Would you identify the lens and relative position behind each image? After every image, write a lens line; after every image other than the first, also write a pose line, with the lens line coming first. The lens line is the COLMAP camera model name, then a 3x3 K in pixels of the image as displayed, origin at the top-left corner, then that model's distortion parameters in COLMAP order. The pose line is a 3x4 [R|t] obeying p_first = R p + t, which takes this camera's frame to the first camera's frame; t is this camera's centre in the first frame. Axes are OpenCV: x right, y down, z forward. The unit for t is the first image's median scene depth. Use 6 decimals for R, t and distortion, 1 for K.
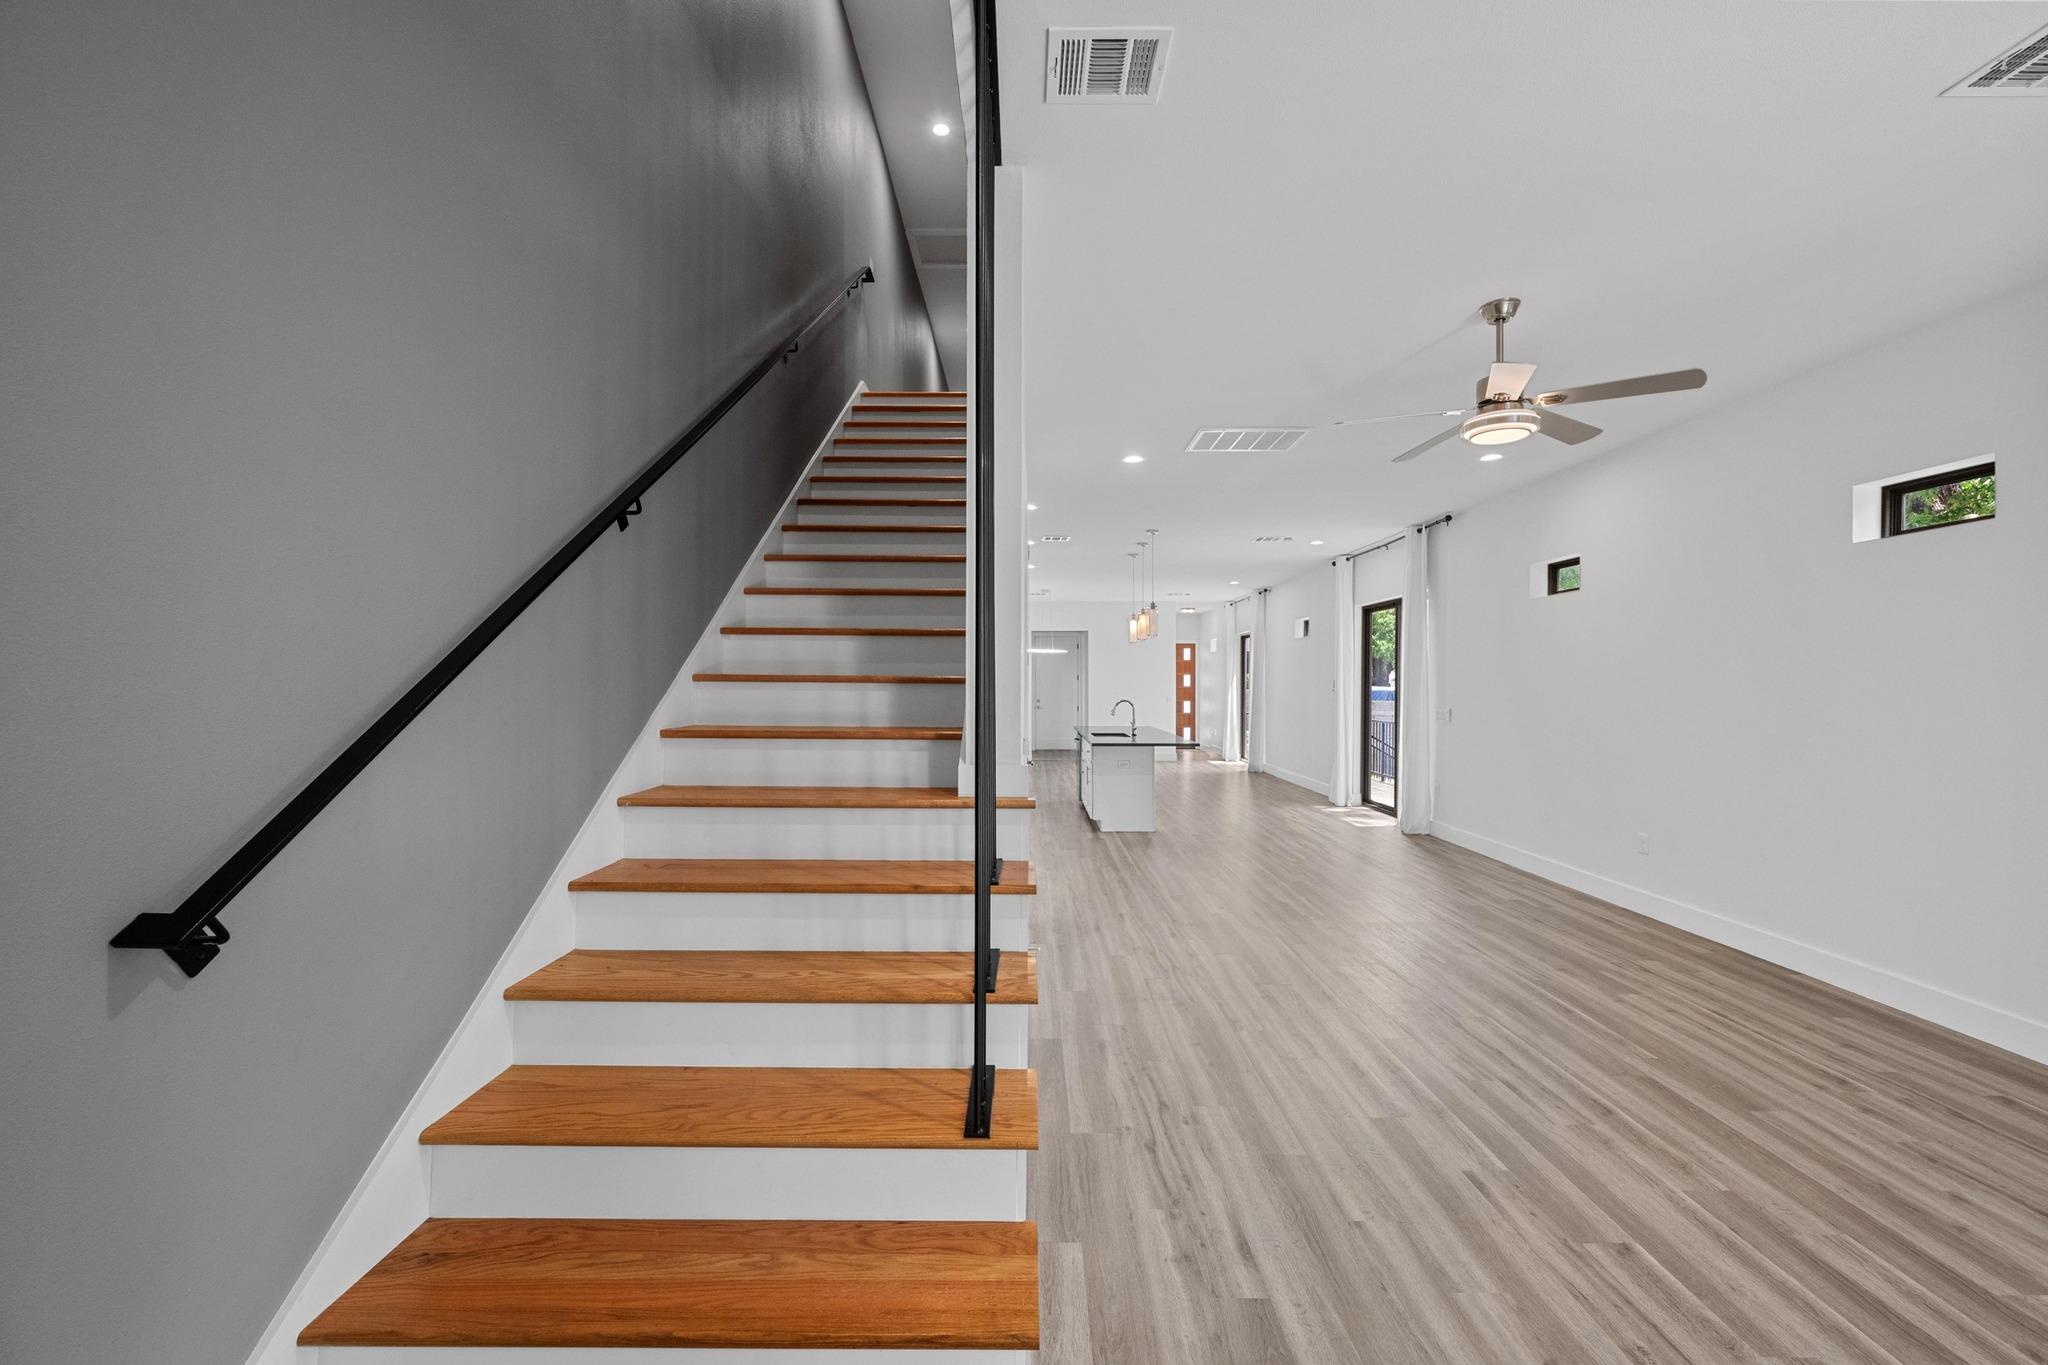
lens RADIAL K [[820.0, 0, 1036.2], [0, 820.0, 685.9], [0, 0, 1]] dist [-0.002316, 0.000585]
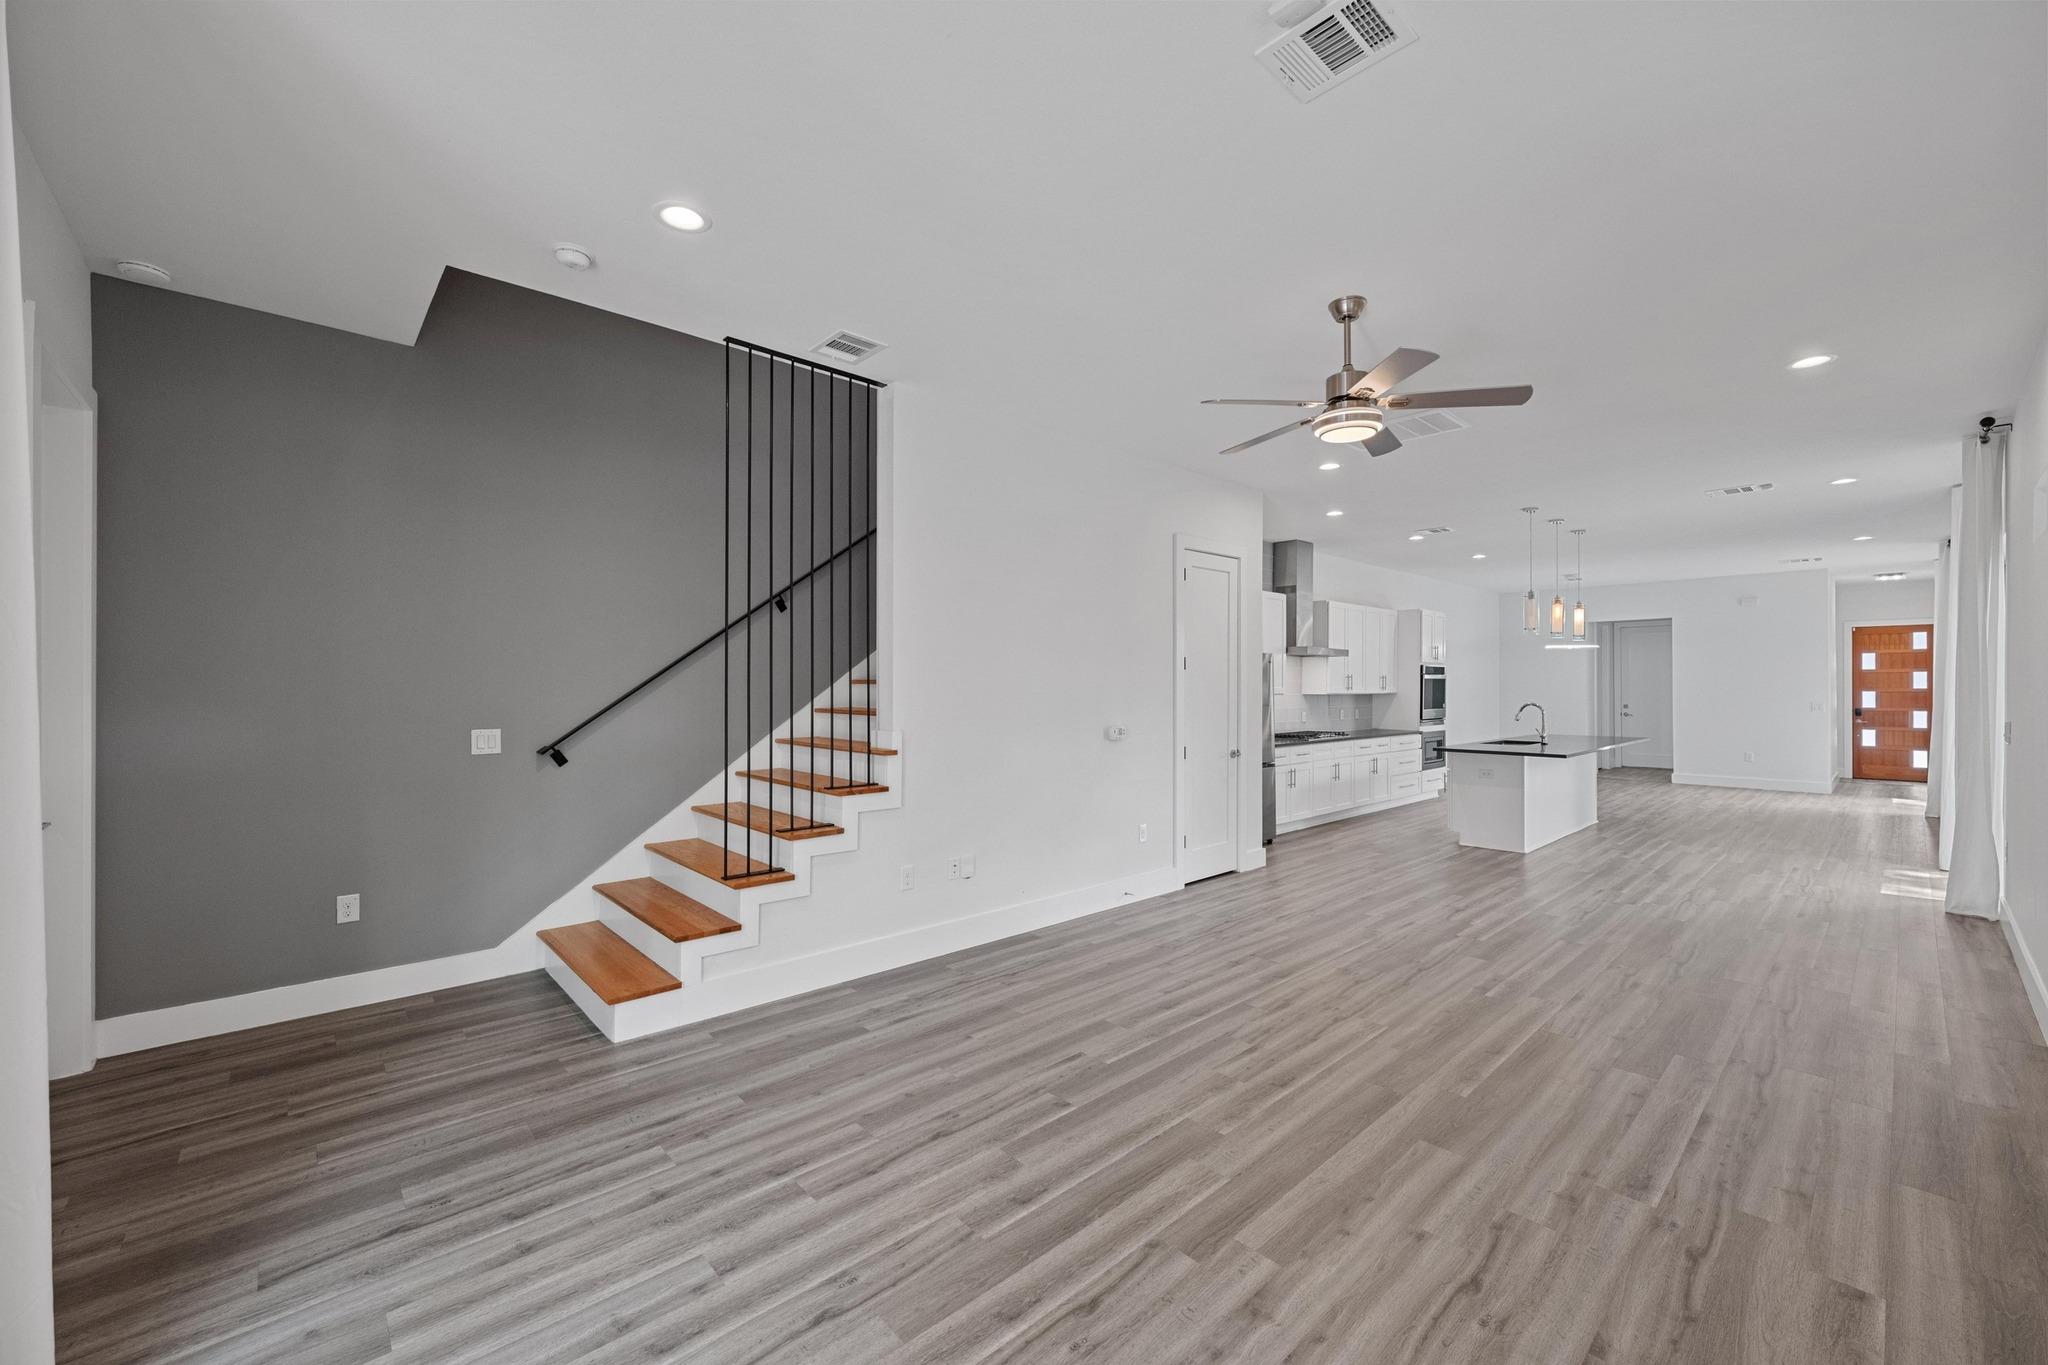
lens RADIAL K [[820.0, 0, 1002.9], [0, 820.0, 696.1], [0, 0, 1]] dist [-0.002316, 0.000585]
pose [[0.664596, 0.006015, -0.747179, 1.072485], [-0.000436, 0.999971, 0.007663, 0.012168], [0.747203, -0.004767, 0.664579, 0.032839]]
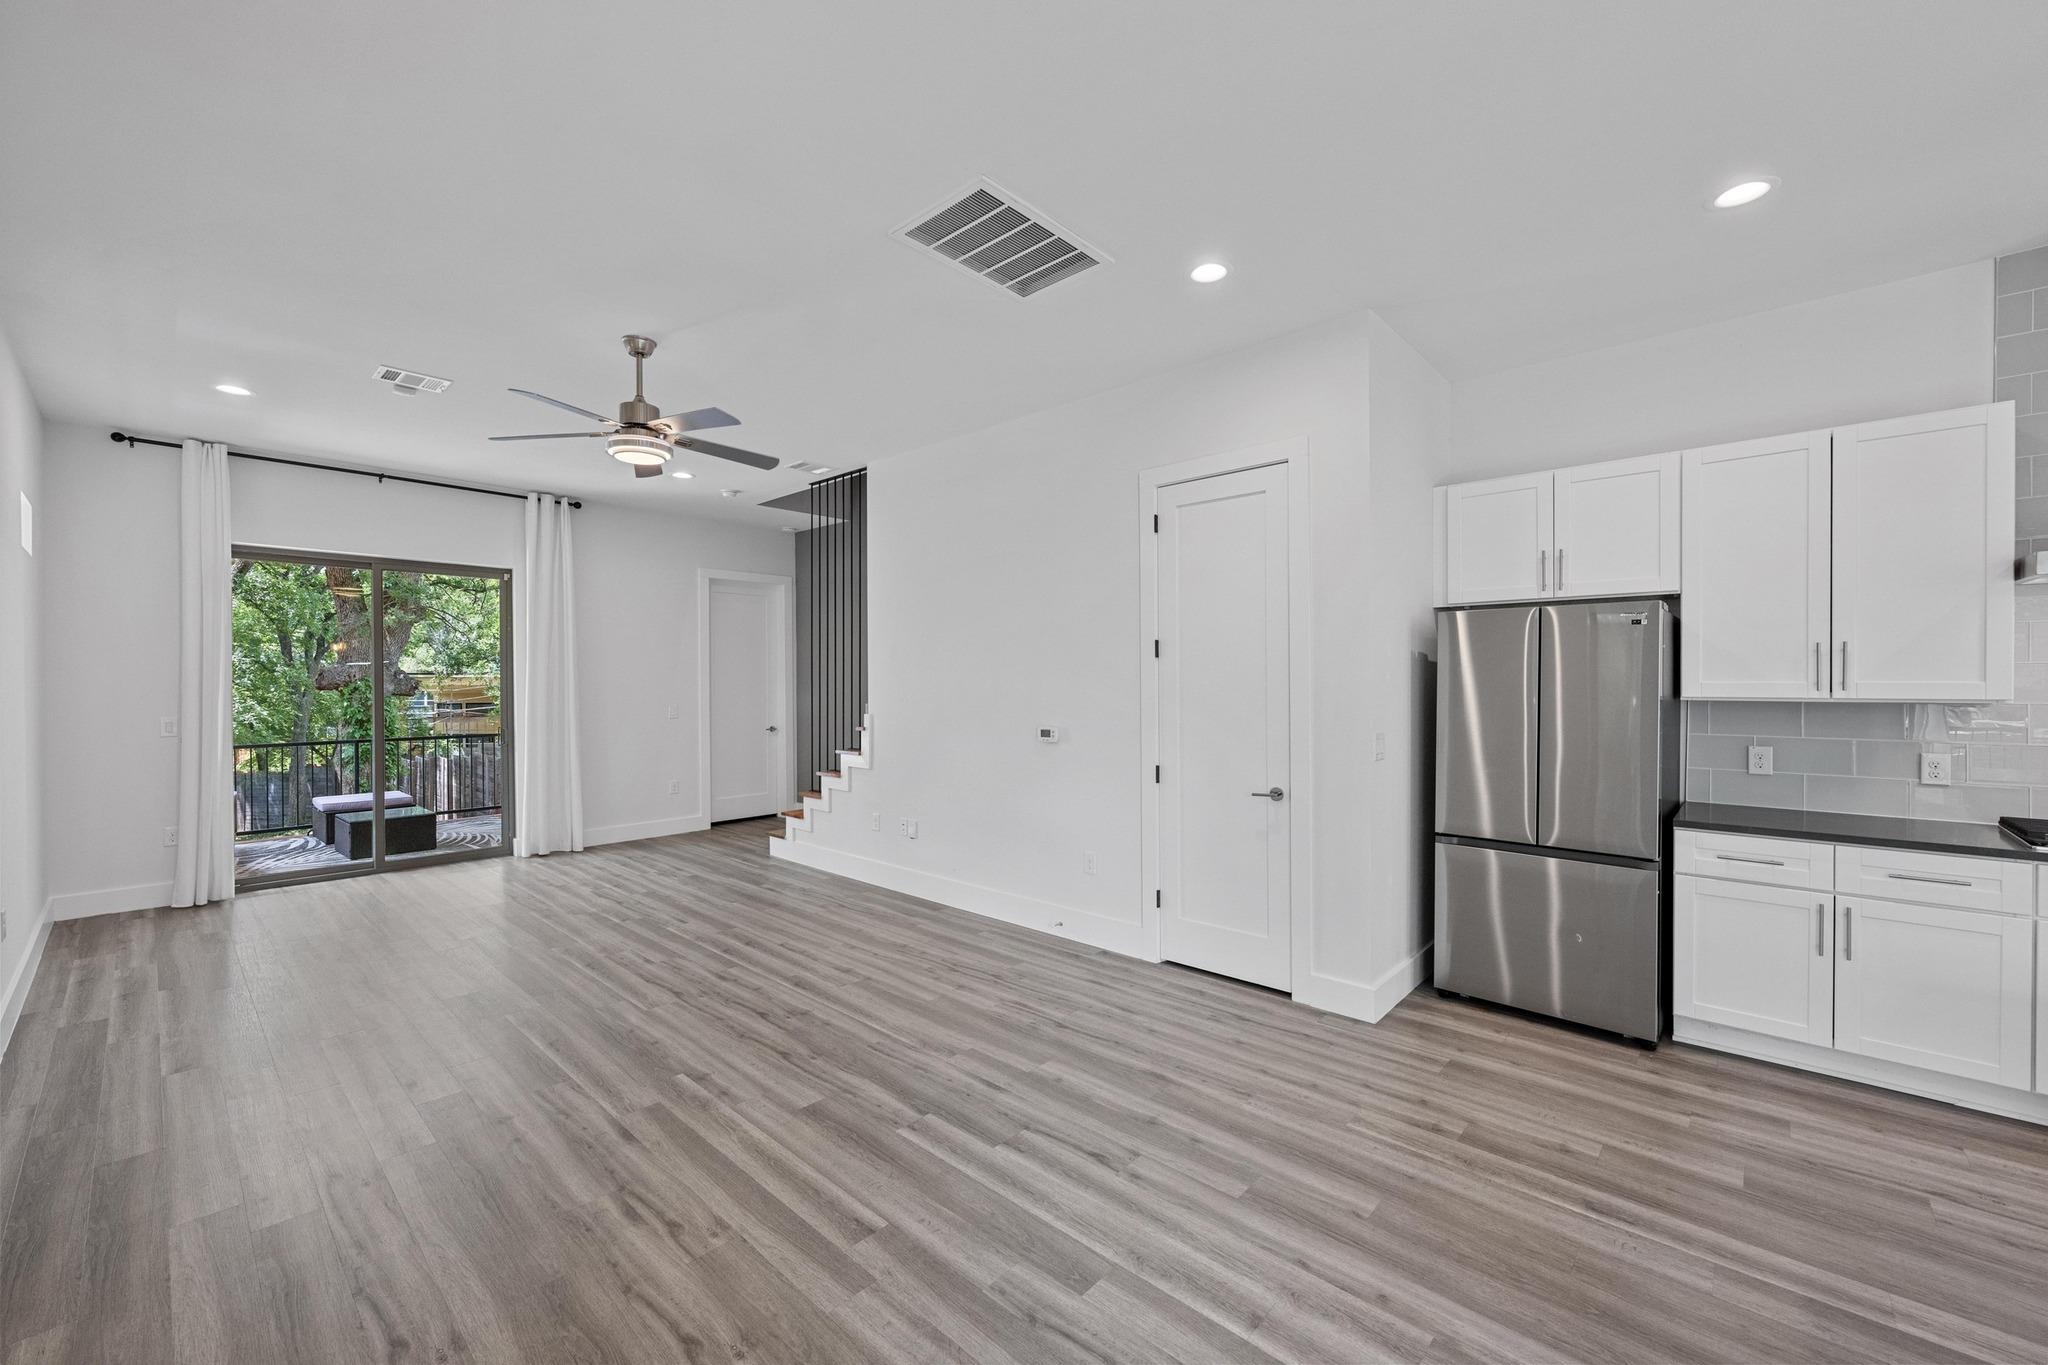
lens RADIAL K [[820.0, 0, 1053.7], [0, 820.0, 690.9], [0, 0, 1]] dist [-0.002316, 0.000585]
pose [[-0.677928, 0.008301, -0.735081, 1.050840], [0.000499, 0.999941, 0.010832, 0.004988], [0.735128, 0.006977, -0.677893, 2.283897]]
